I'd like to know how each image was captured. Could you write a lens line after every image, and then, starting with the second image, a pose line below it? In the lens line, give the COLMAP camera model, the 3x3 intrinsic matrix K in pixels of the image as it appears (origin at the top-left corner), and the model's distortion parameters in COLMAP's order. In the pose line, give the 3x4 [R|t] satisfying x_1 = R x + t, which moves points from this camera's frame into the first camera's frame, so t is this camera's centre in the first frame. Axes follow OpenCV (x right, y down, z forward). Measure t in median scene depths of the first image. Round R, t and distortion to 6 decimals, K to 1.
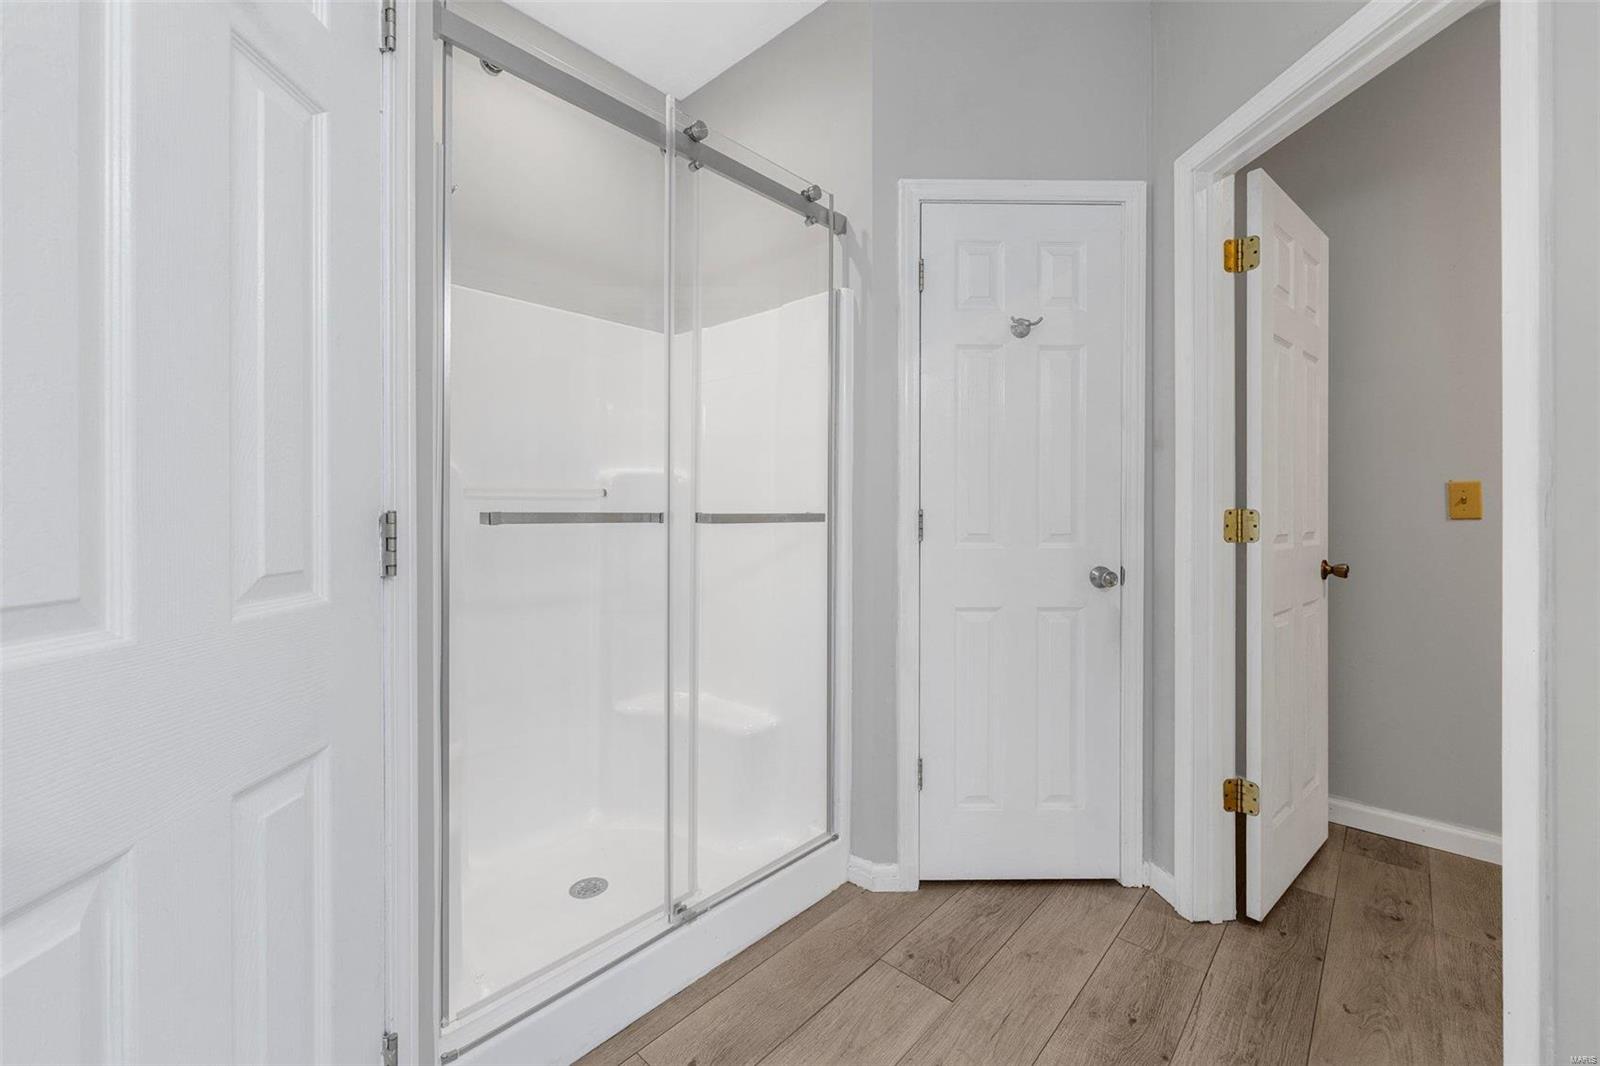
lens RADIAL K [[646.3, 0, 793.1], [0, 646.3, 511.5], [0, 0, 1]] dist [-0.001910, 0.001304]
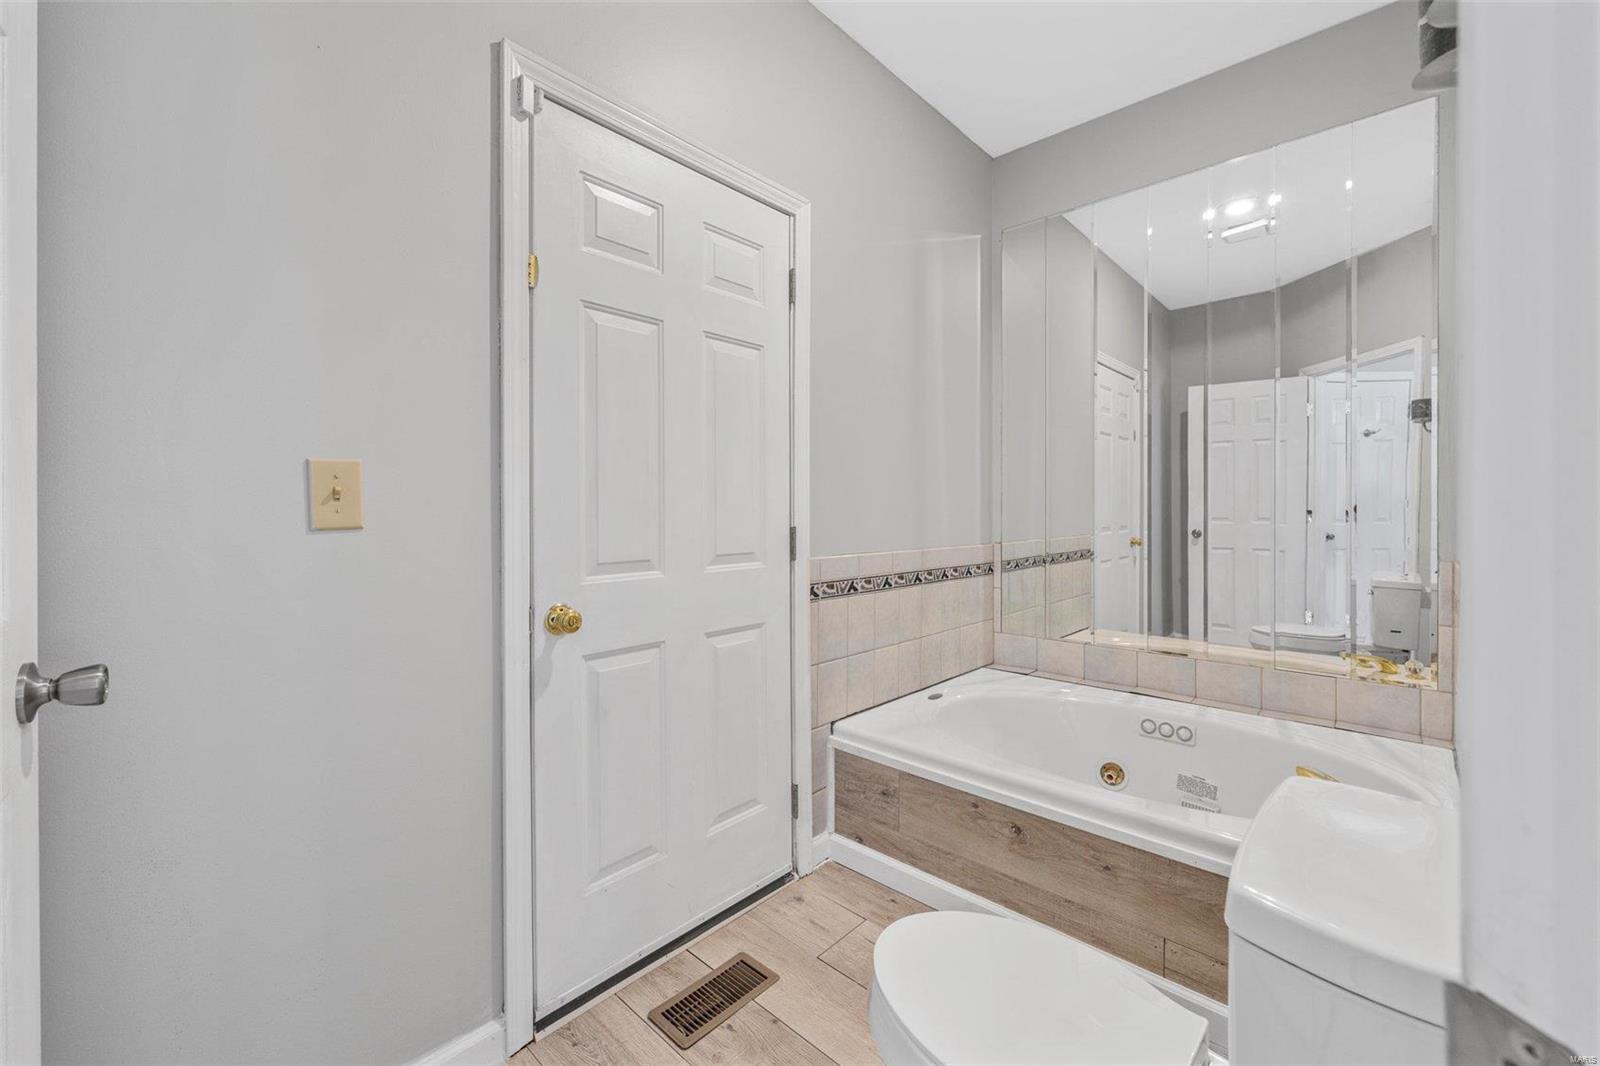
lens RADIAL K [[646.3, 0, 794.5], [0, 646.3, 524.0], [0, 0, 1]] dist [-0.001910, 0.001304]
pose [[-0.007831, -0.004858, 0.999958, 0.578464], [0.003581, 0.999982, 0.004886, 0.007103], [-0.999963, 0.003619, -0.007813, 0.719114]]
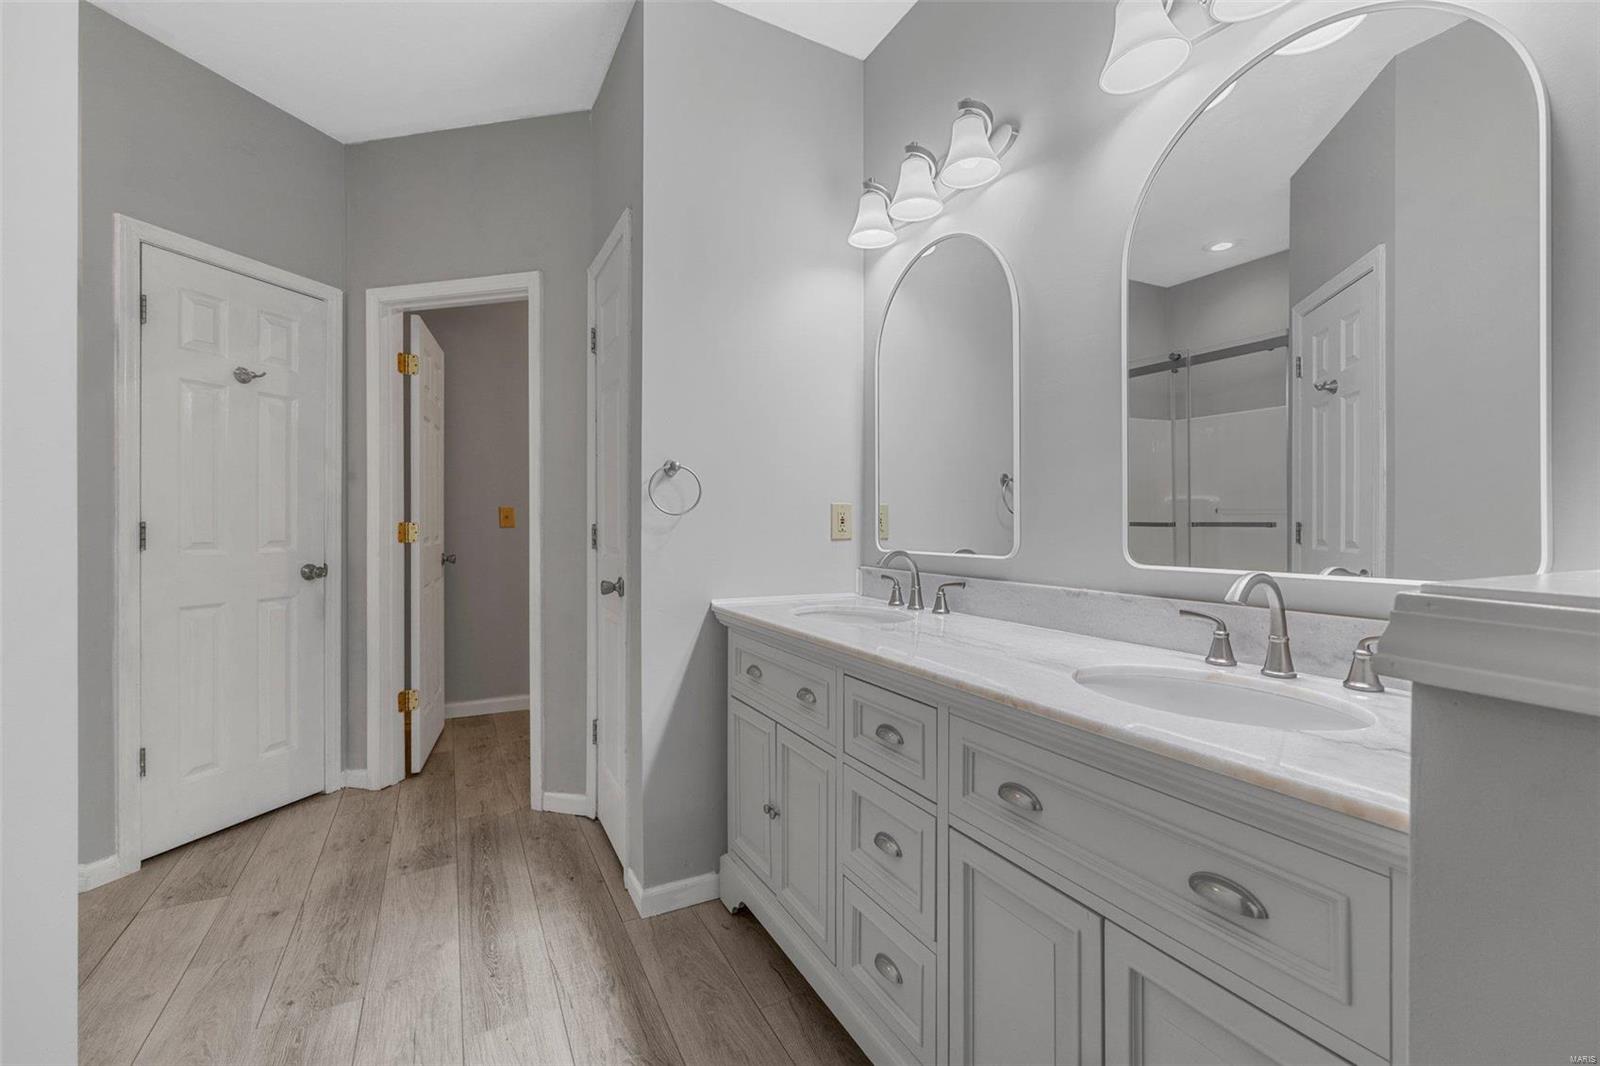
lens RADIAL K [[646.3, 0, 800.9], [0, 646.3, 524.6], [0, 0, 1]] dist [-0.001910, 0.001304]
pose [[0.312430, -0.004173, 0.949932, -0.493261], [0.002065, 0.999991, 0.003714, -0.000588], [-0.949939, 0.000801, 0.312436, -0.404767]]
